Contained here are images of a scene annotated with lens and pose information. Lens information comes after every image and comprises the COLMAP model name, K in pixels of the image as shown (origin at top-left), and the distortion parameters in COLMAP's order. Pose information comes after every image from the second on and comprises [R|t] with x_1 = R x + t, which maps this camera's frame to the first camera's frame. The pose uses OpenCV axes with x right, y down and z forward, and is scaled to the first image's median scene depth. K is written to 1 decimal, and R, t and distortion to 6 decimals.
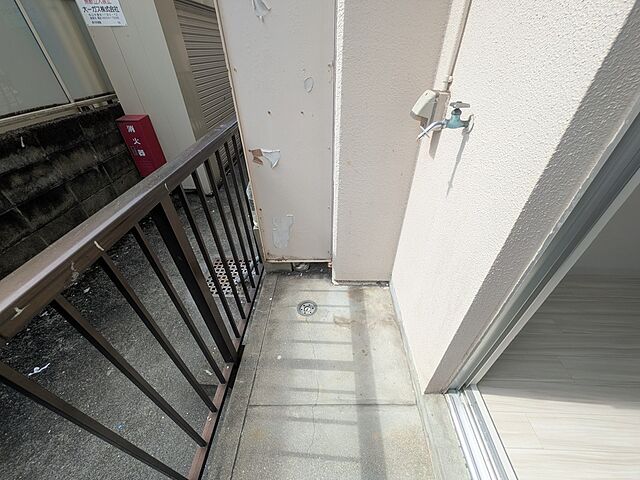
lens RADIAL K [[256.4, 0, 320.0], [0, 256.4, 240.0], [0, 0, 1]] dist [-0.000700, -0.000241]
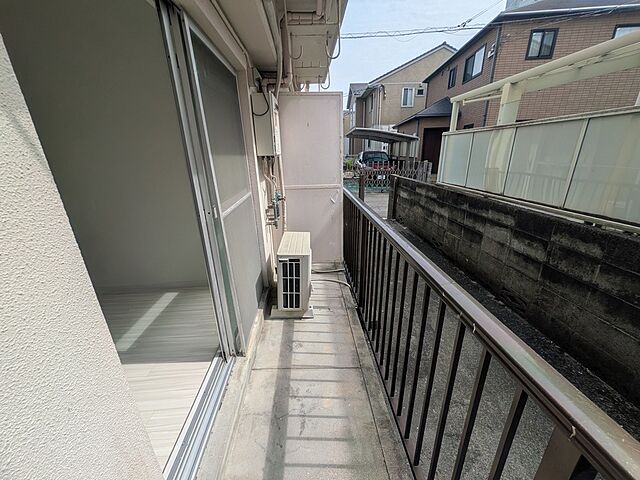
lens RADIAL K [[256.4, 0, 320.0], [0, 256.4, 240.0], [0, 0, 1]] dist [-0.000700, -0.000241]
pose [[-0.996395, 0.046683, -0.070837, 0.047580], [-0.031368, 0.573084, 0.818896, -1.024376], [0.078824, 0.818166, -0.569554, 1.289011]]
